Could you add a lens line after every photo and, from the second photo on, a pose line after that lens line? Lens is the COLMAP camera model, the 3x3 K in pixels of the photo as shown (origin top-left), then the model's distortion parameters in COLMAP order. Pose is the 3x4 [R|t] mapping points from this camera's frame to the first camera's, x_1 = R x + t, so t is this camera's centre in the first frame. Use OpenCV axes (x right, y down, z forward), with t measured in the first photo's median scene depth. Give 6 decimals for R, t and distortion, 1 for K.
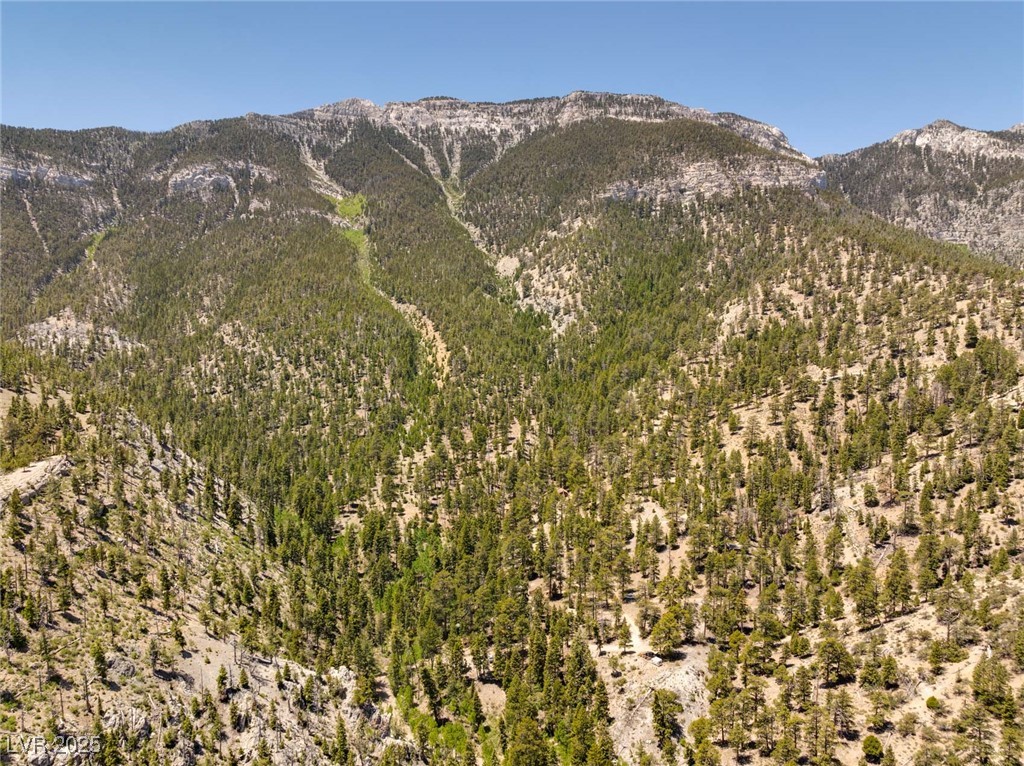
lens RADIAL K [[723.5, 0, 515.0], [0, 723.5, 380.9], [0, 0, 1]] dist [-0.034317, -0.003102]
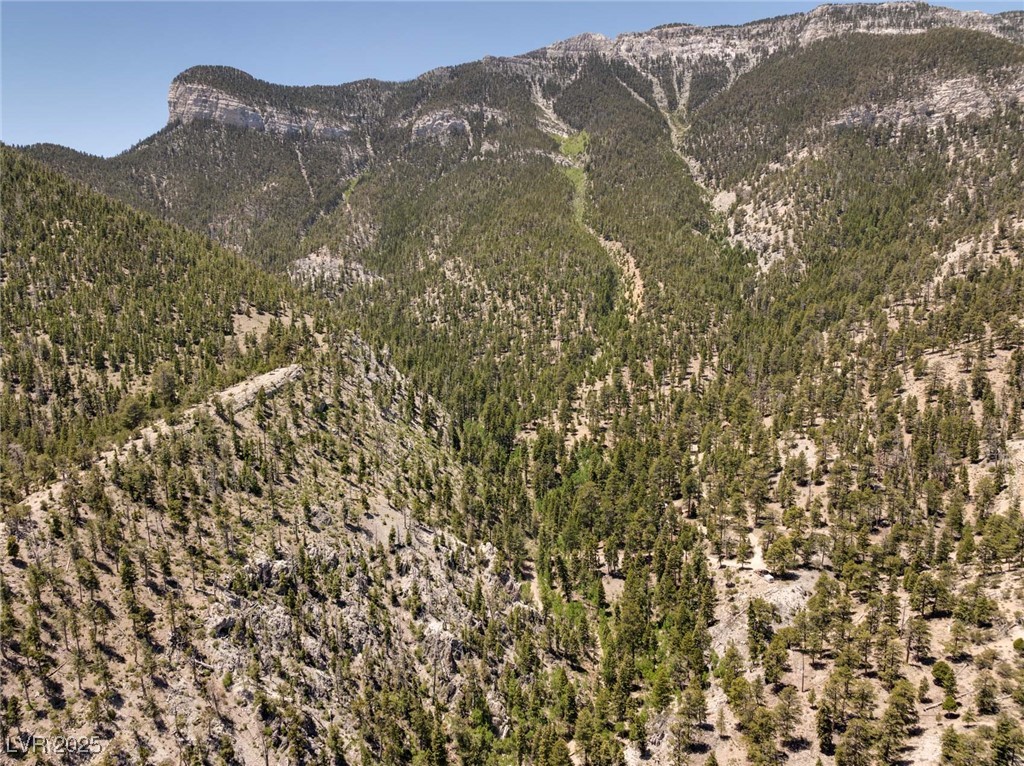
lens RADIAL K [[723.5, 0, 515.0], [0, 723.5, 380.9], [0, 0, 1]] dist [-0.034317, -0.003102]
pose [[0.948641, 0.054487, -0.311627, 0.092466], [-0.026841, 0.995367, 0.092330, 0.001768], [0.315214, -0.079224, 0.945708, -0.073807]]
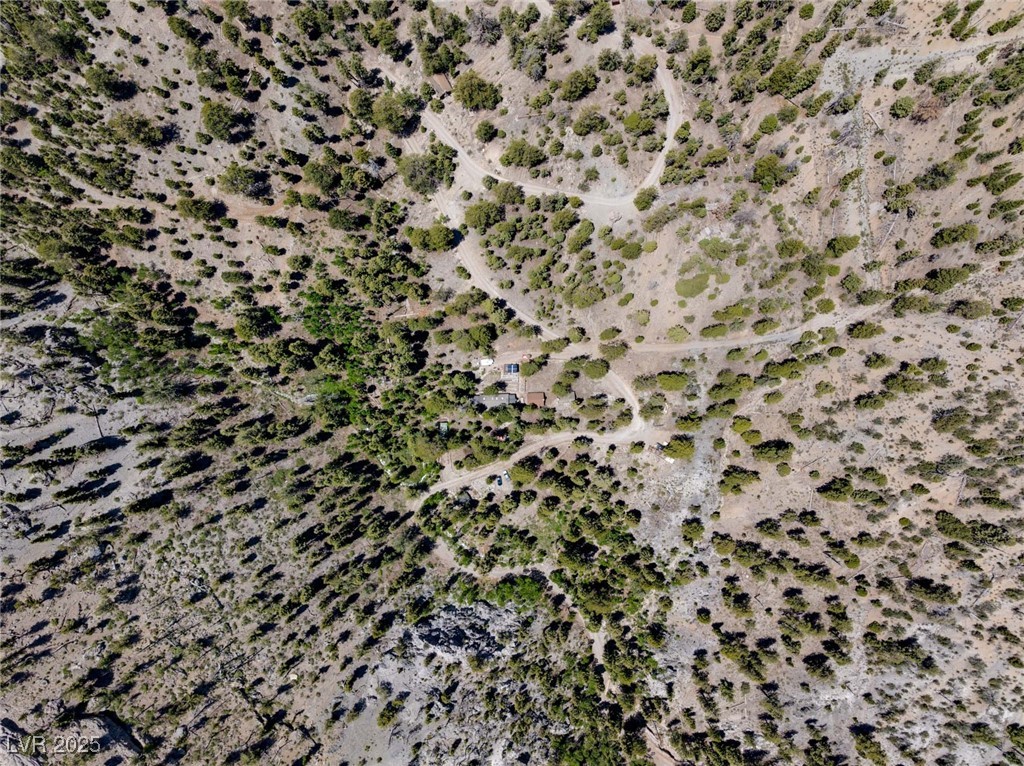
lens RADIAL K [[723.5, 0, 515.0], [0, 723.5, 380.9], [0, 0, 1]] dist [-0.034317, -0.003102]
pose [[0.913563, -0.406080, 0.022387, 0.006089], [0.024849, 0.110676, 0.993546, -0.414928], [-0.405936, -0.907111, 0.111200, 0.641582]]
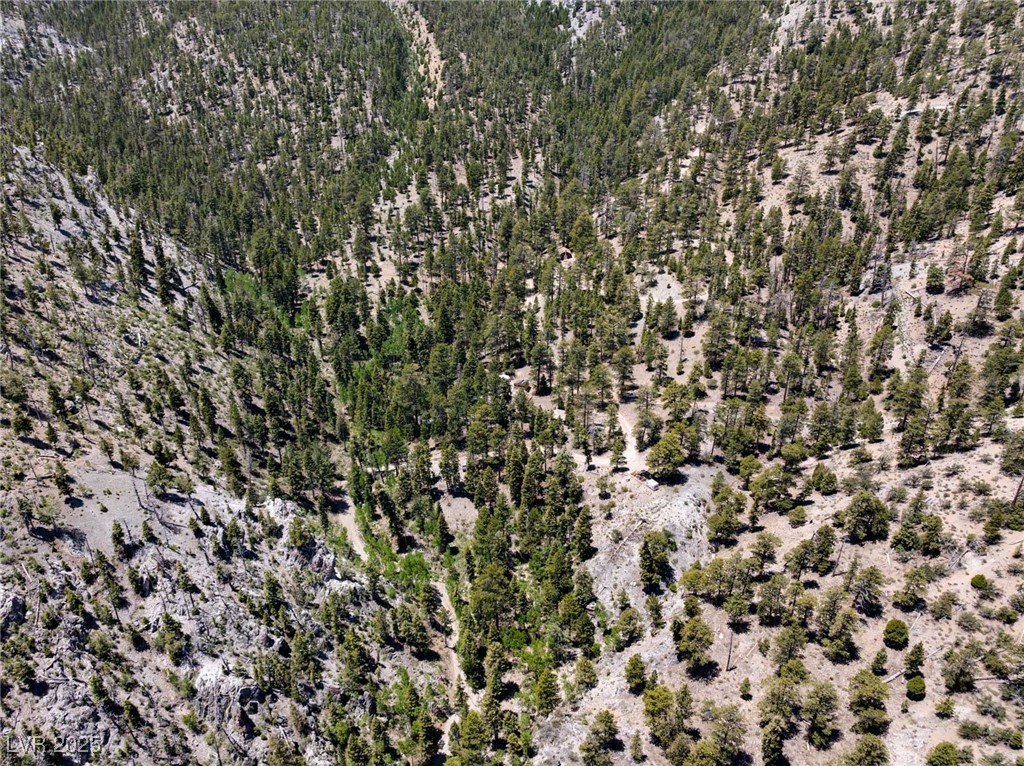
lens RADIAL K [[725.2, 0, 514.8], [0, 725.2, 381.8], [0, 0, 1]] dist [-0.054803, 0.030738]
pose [[0.999390, 0.024076, -0.025305, 0.030633], [-0.012329, 0.921009, 0.389346, -0.034312], [0.032680, -0.388797, 0.920744, 0.146646]]
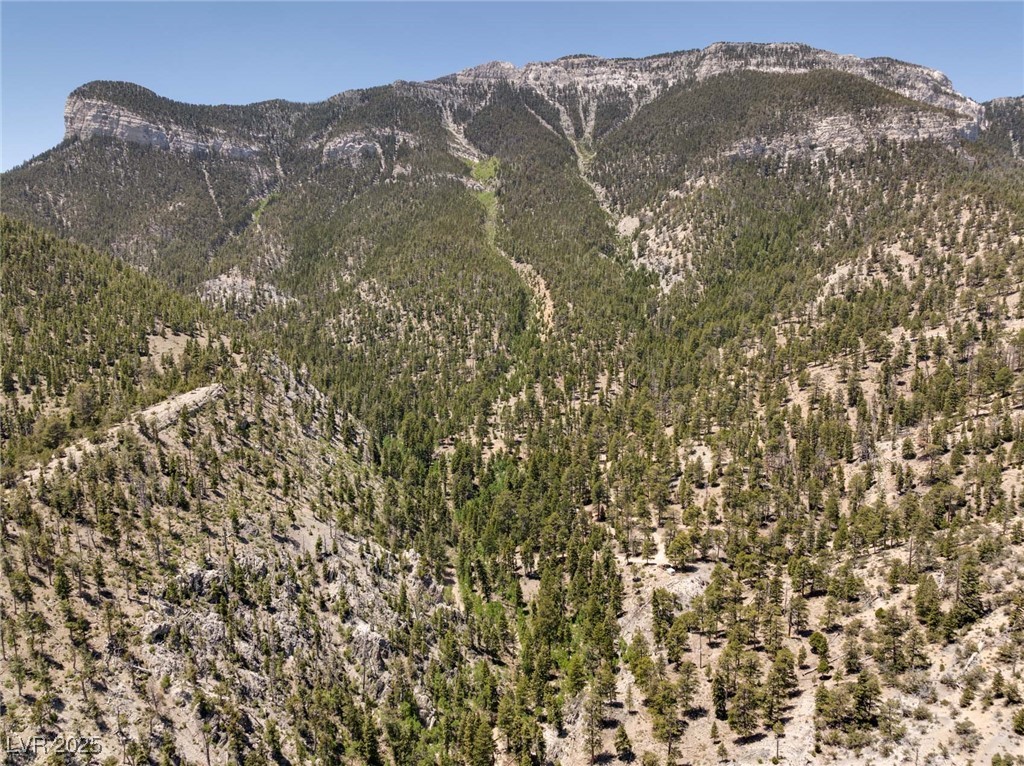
lens RADIAL K [[723.5, 0, 515.0], [0, 723.5, 380.9], [0, 0, 1]] dist [-0.034317, -0.003102]
pose [[0.979684, 0.031862, -0.198000, 0.101490], [-0.020172, 0.997947, 0.060780, 0.004823], [0.199530, -0.055551, 0.978316, -0.118735]]
